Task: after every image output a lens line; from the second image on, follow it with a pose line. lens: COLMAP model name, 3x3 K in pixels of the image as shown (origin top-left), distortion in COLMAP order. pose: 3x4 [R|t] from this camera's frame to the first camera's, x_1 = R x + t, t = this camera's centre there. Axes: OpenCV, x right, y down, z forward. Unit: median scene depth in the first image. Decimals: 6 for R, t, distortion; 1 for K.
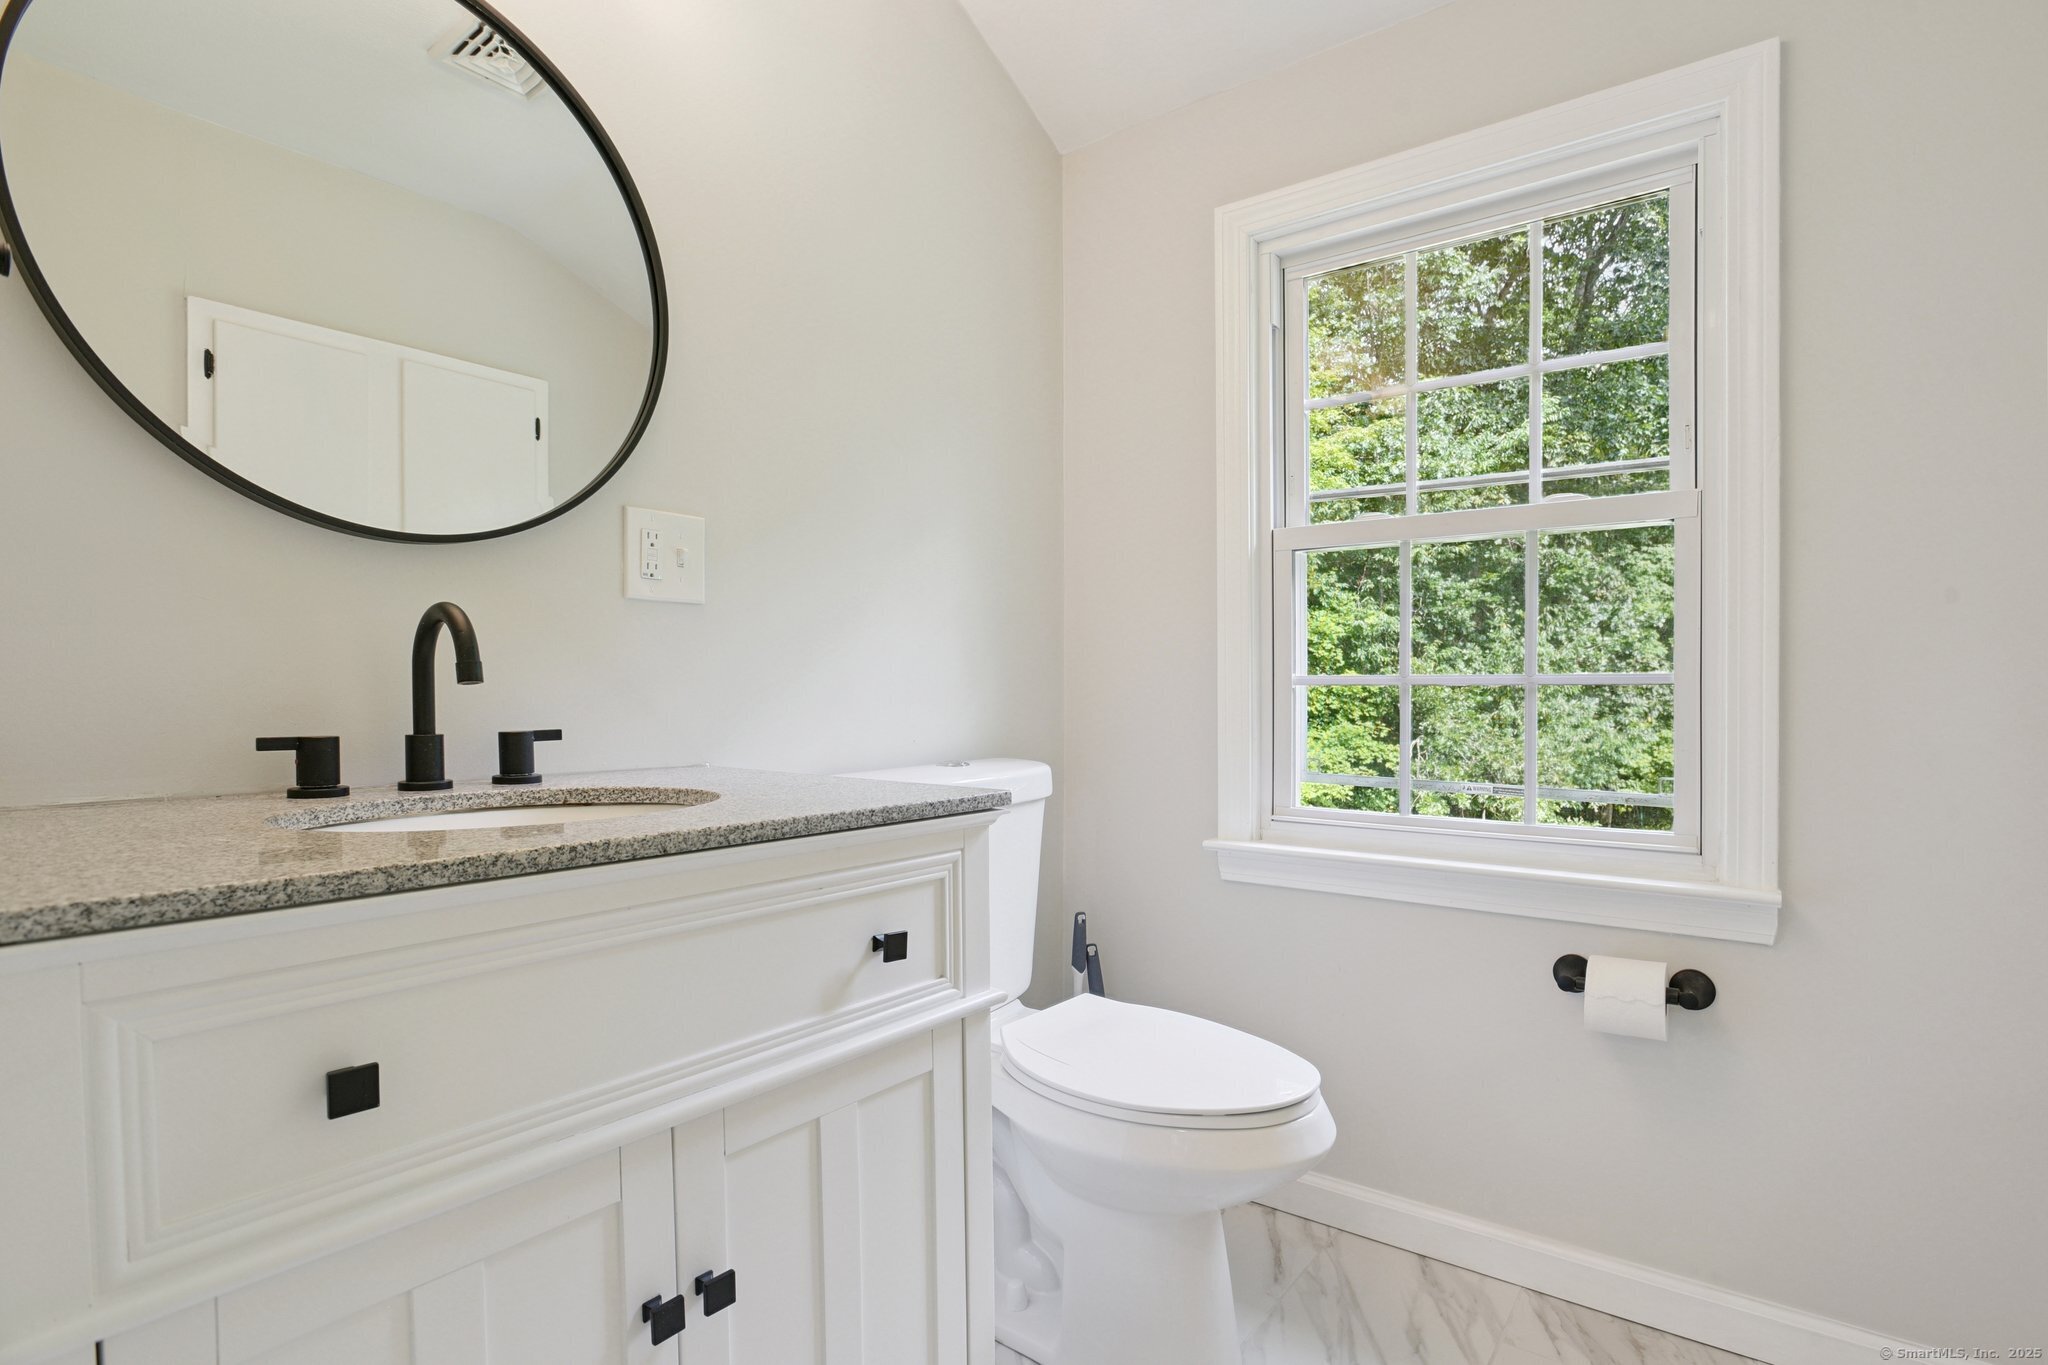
lens RADIAL K [[1007.1, 0, 1101.4], [0, 1007.1, 677.9], [0, 0, 1]] dist [-0.051924, 0.015888]
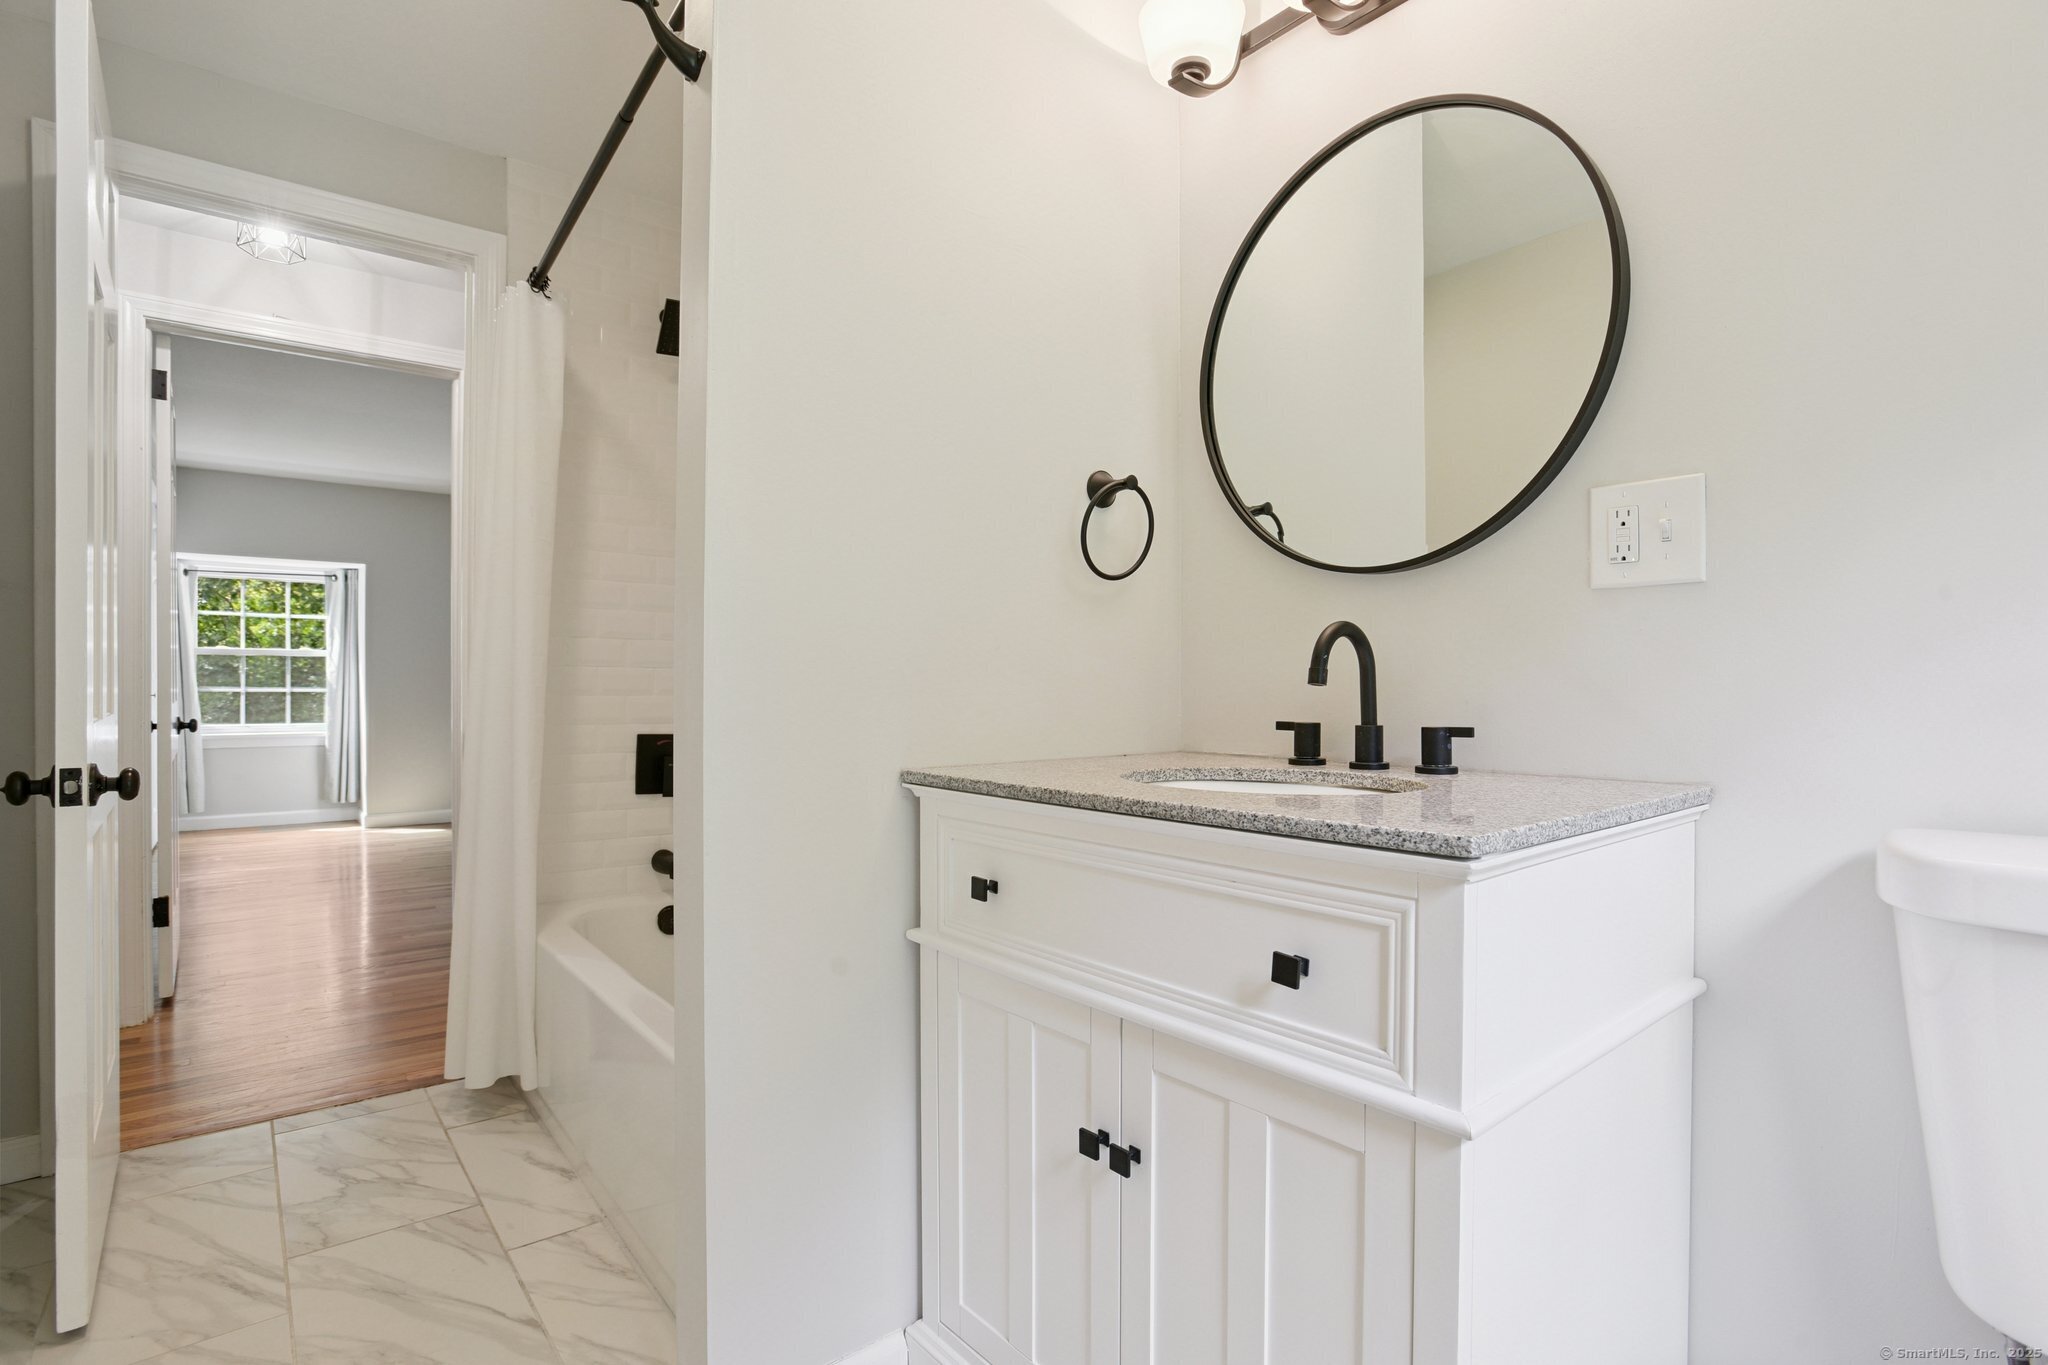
lens RADIAL K [[999.5, 0, 1032.4], [0, 999.5, 697.2], [0, 0, 1]] dist [-0.047989, 0.015233]
pose [[-0.261479, 0.006626, -0.965186, 0.713987], [0.012281, 0.999918, 0.003537, 0.012794], [0.965131, -0.010929, -0.261539, 0.997997]]
